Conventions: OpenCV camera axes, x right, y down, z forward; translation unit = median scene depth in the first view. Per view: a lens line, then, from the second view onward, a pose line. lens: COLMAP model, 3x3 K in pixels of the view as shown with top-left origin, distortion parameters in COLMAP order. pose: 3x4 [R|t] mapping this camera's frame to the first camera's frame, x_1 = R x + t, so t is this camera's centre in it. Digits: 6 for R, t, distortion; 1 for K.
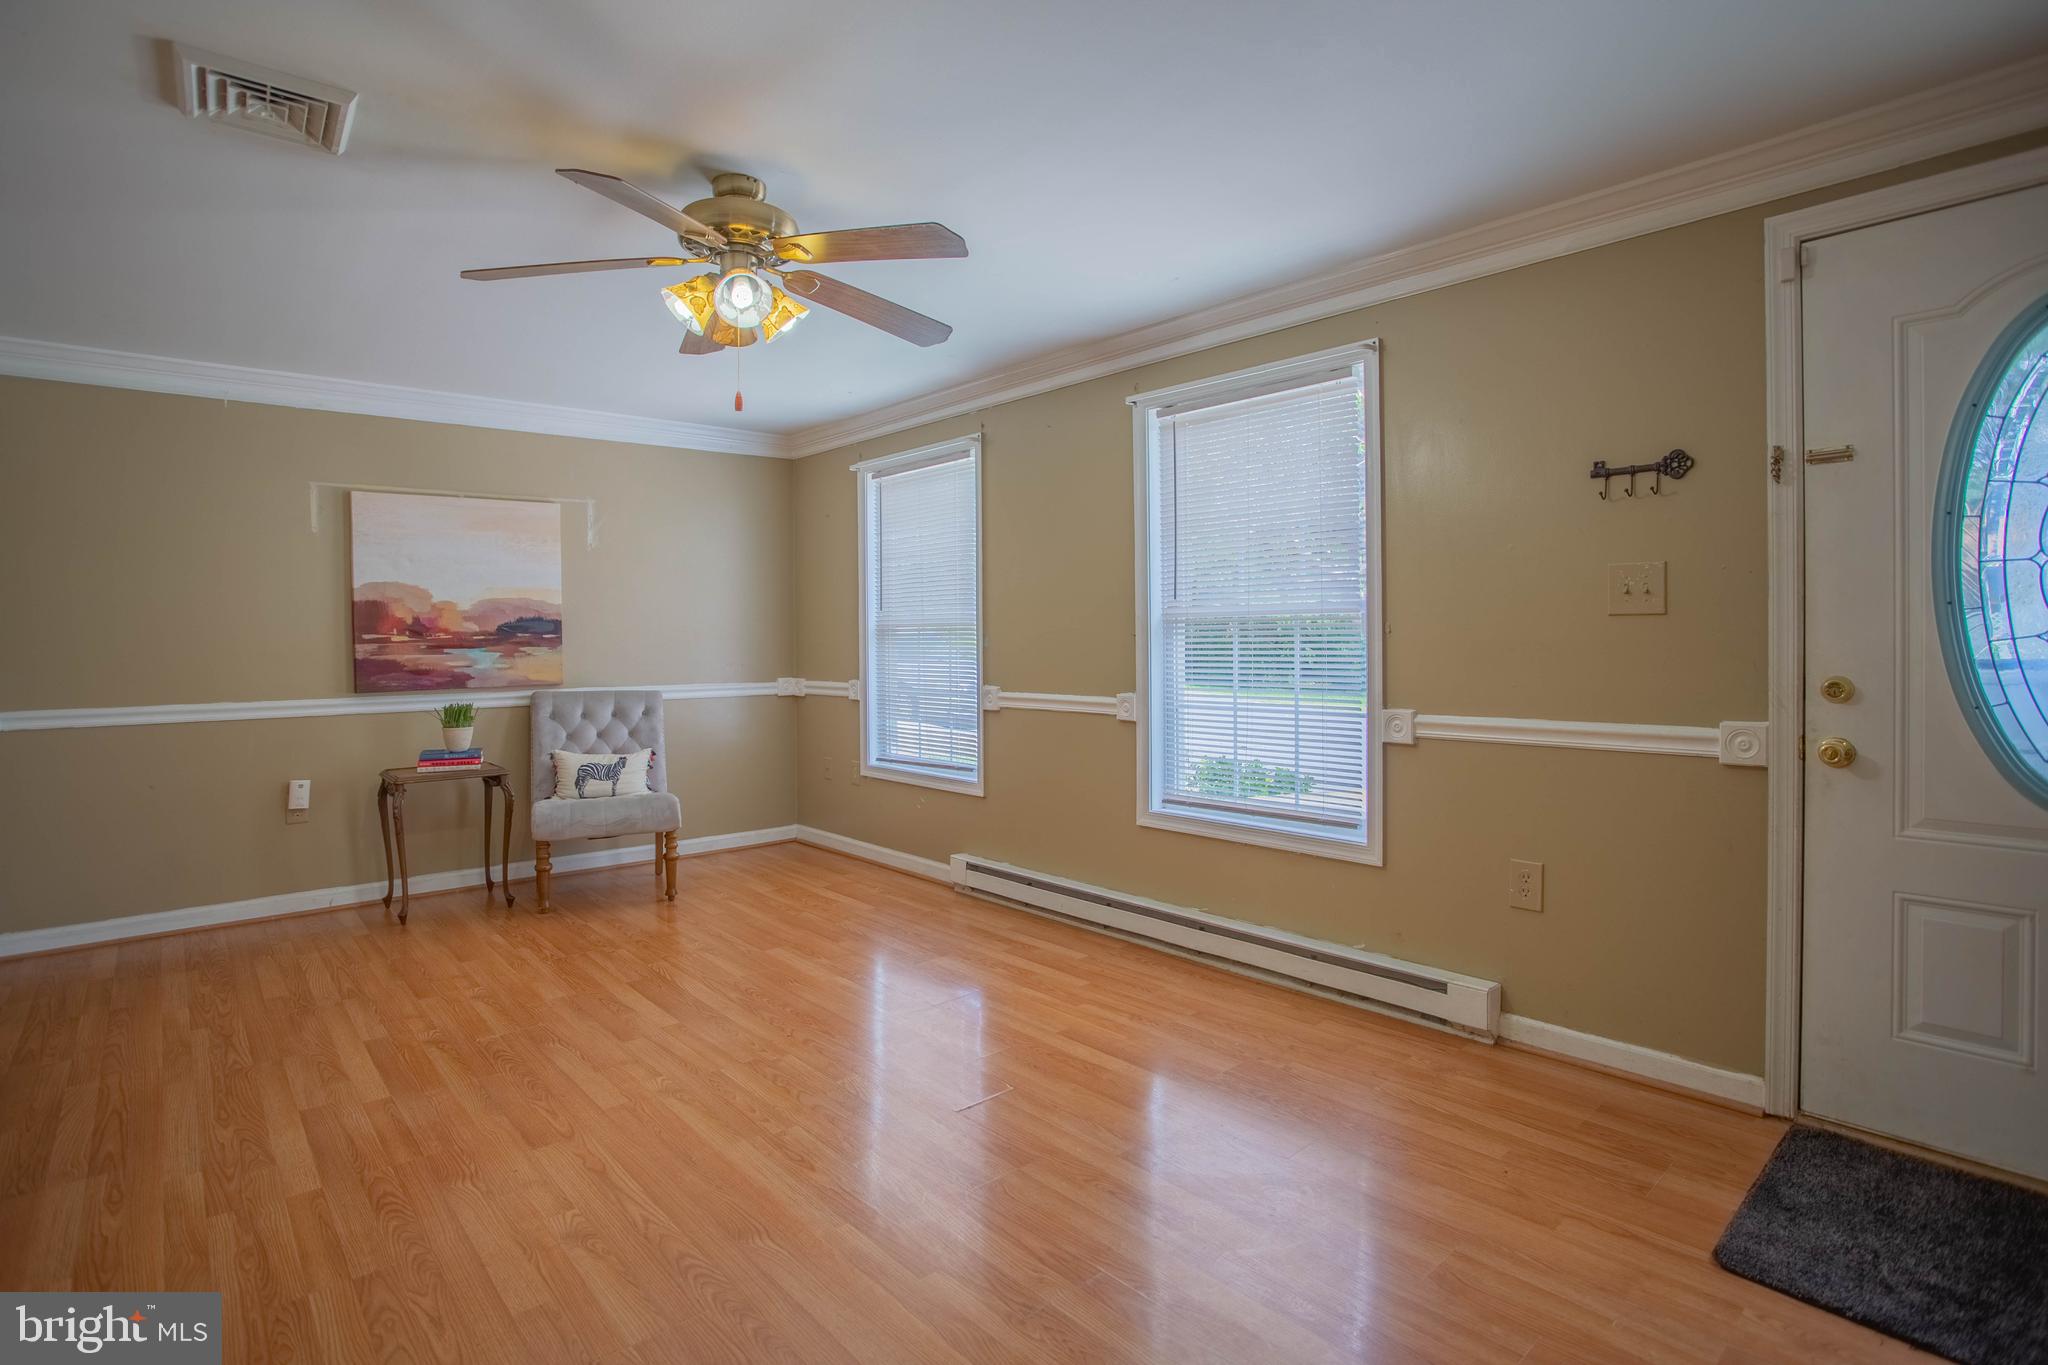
lens RADIAL K [[1013.4, 0, 1030.1], [0, 1013.4, 655.9], [0, 0, 1]] dist [-0.070715, 0.027635]
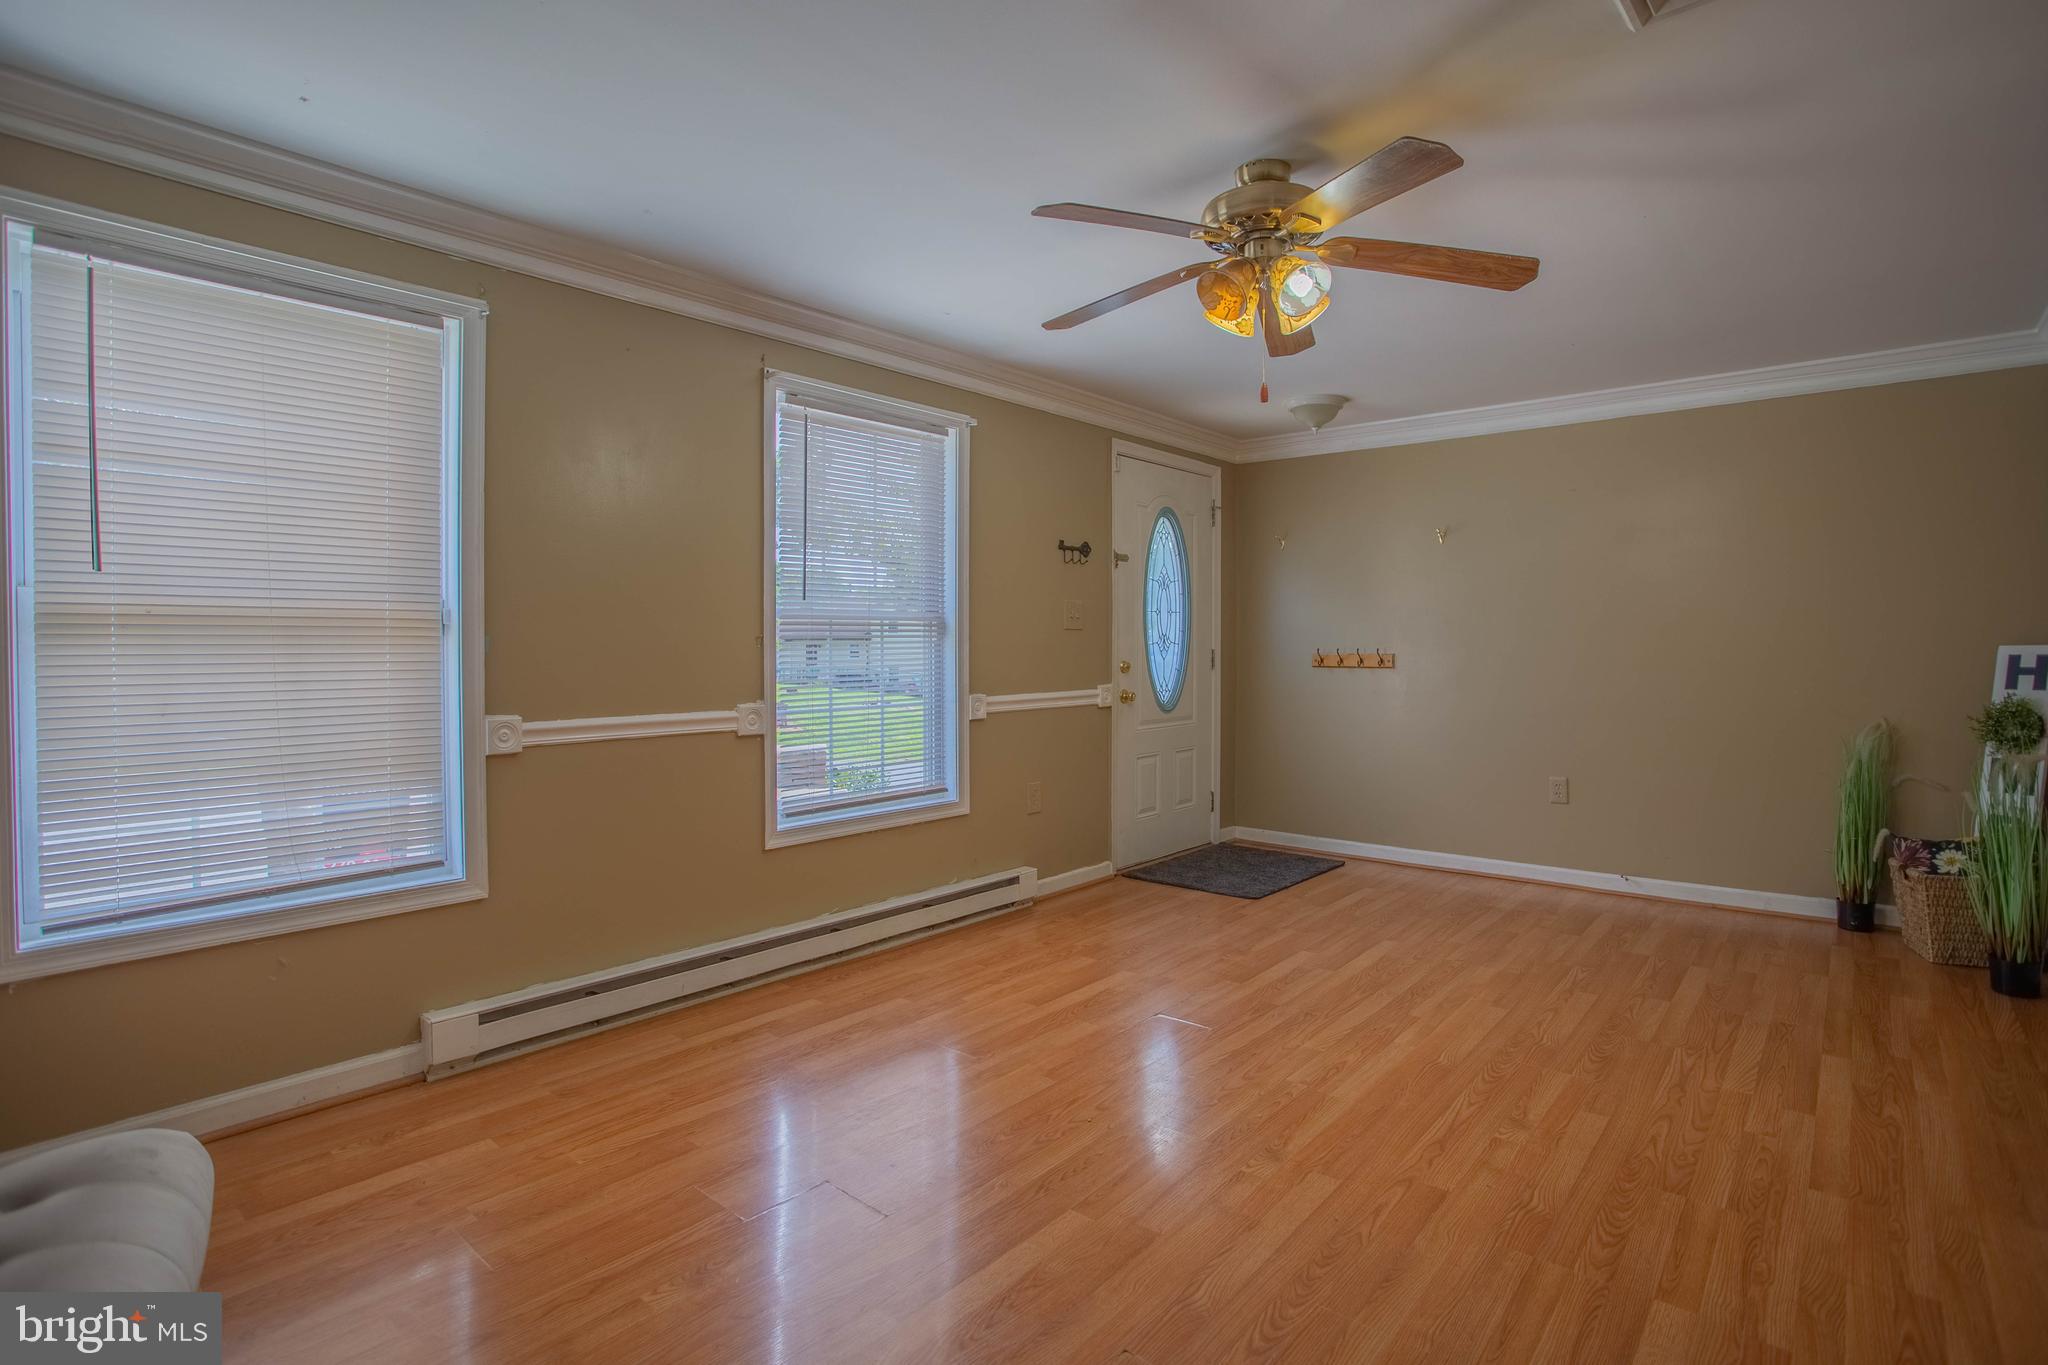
lens RADIAL K [[1013.4, 0, 1020.8], [0, 1013.4, 670.3], [0, 0, 1]] dist [-0.070715, 0.027635]
pose [[-0.129282, -0.019456, 0.991417, -0.814252], [0.017604, 0.999605, 0.021912, -0.006718], [-0.991452, 0.020286, -0.128889, 0.904779]]
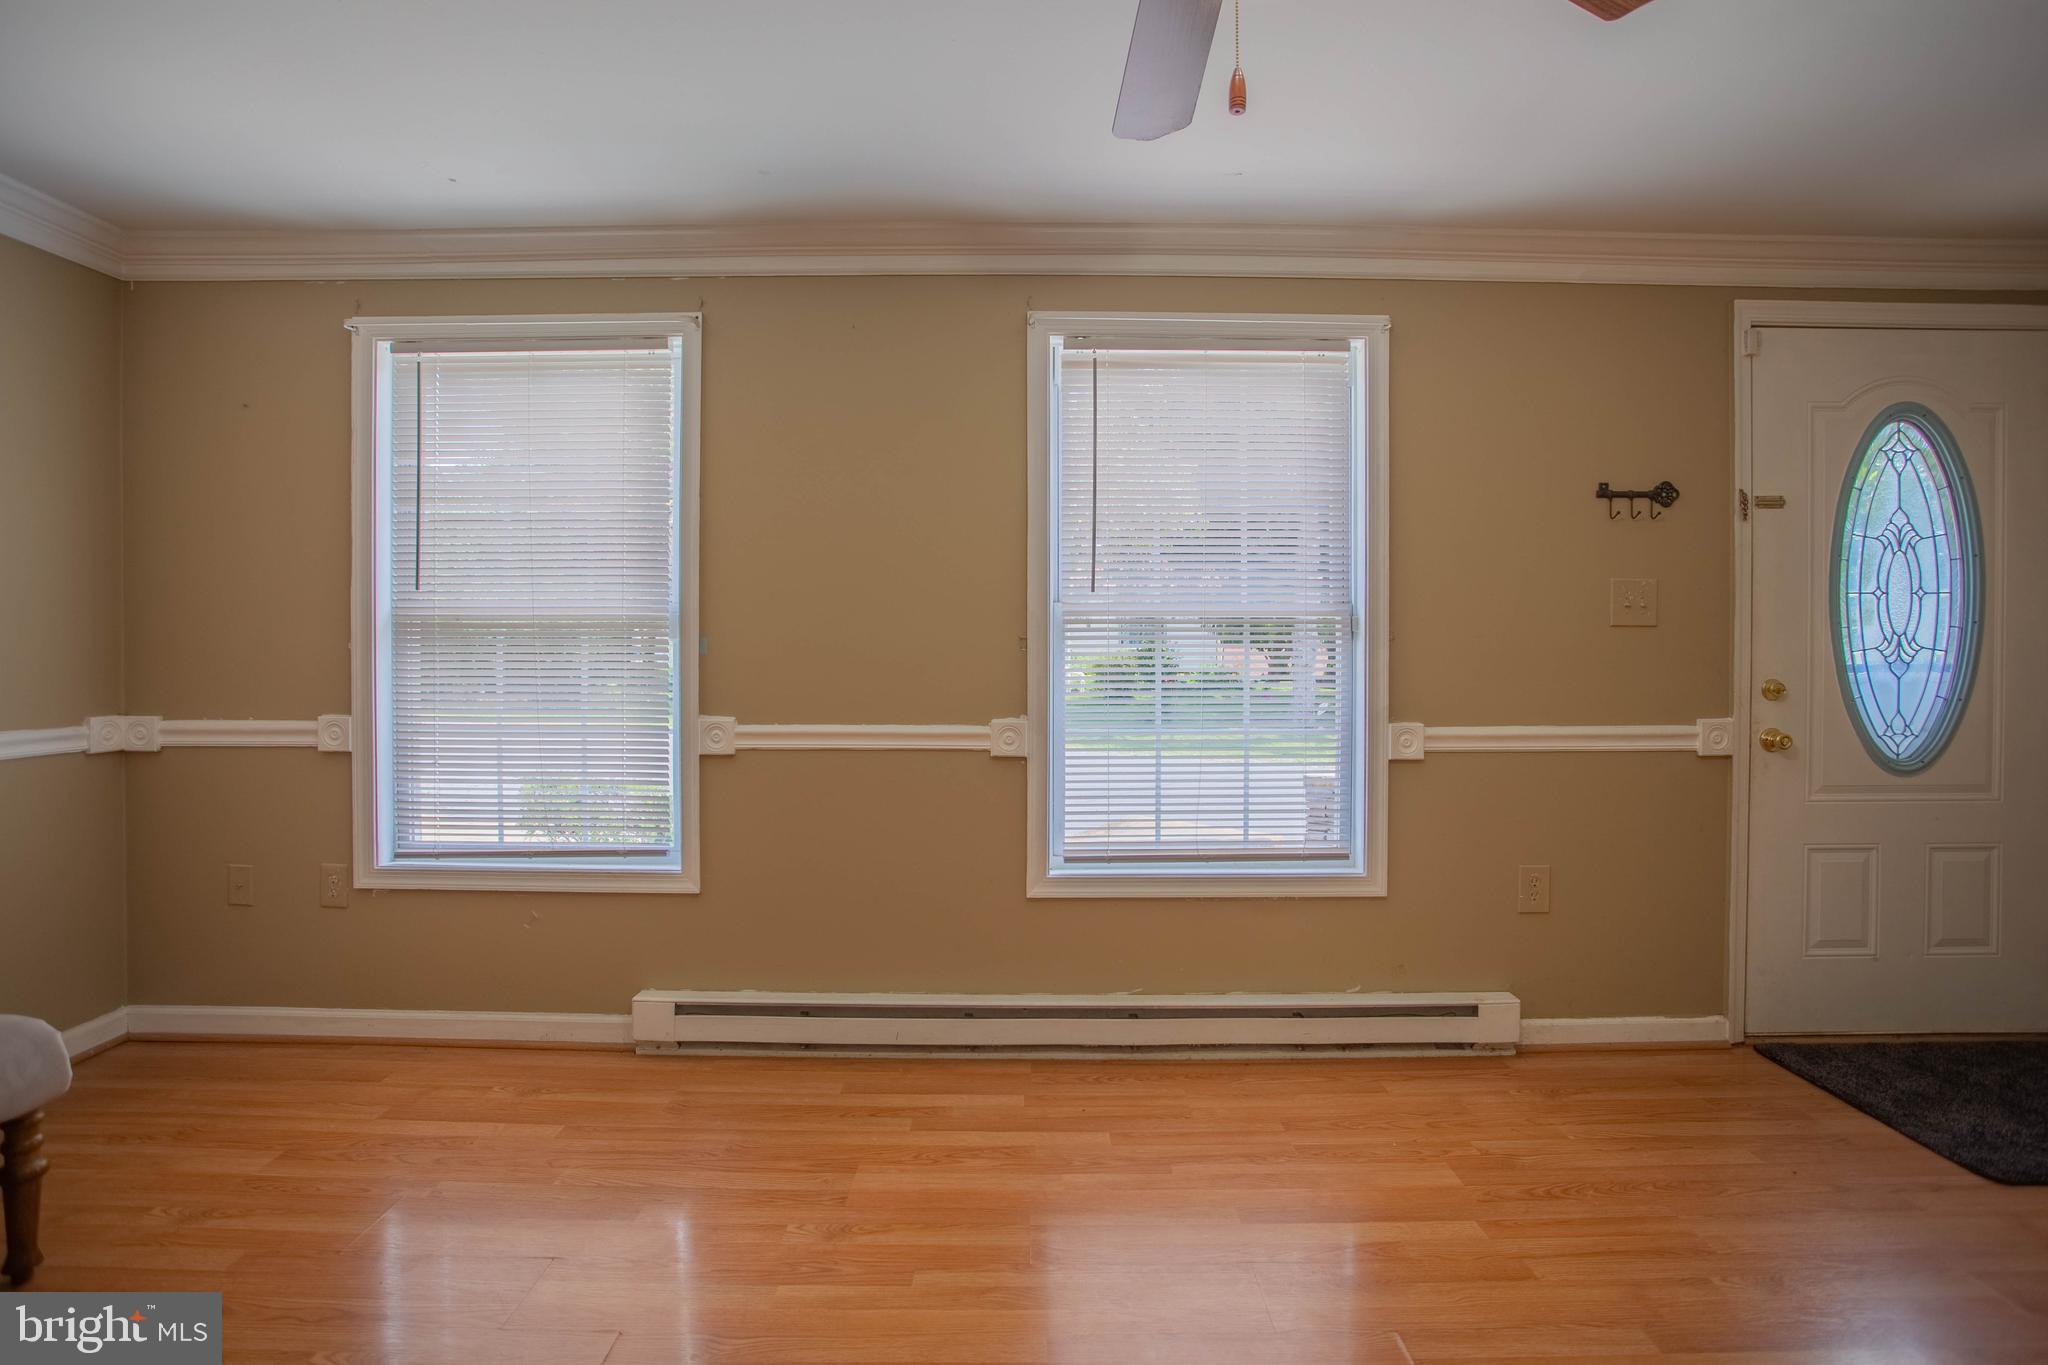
lens RADIAL K [[1013.4, 0, 1031.0], [0, 1013.4, 664.2], [0, 0, 1]] dist [-0.070715, 0.027635]
pose [[0.667133, 0.000043, 0.744939, -0.445318], [0.005263, 0.999975, -0.004772, 0.001756], [-0.744920, 0.007104, 0.667116, 0.518679]]
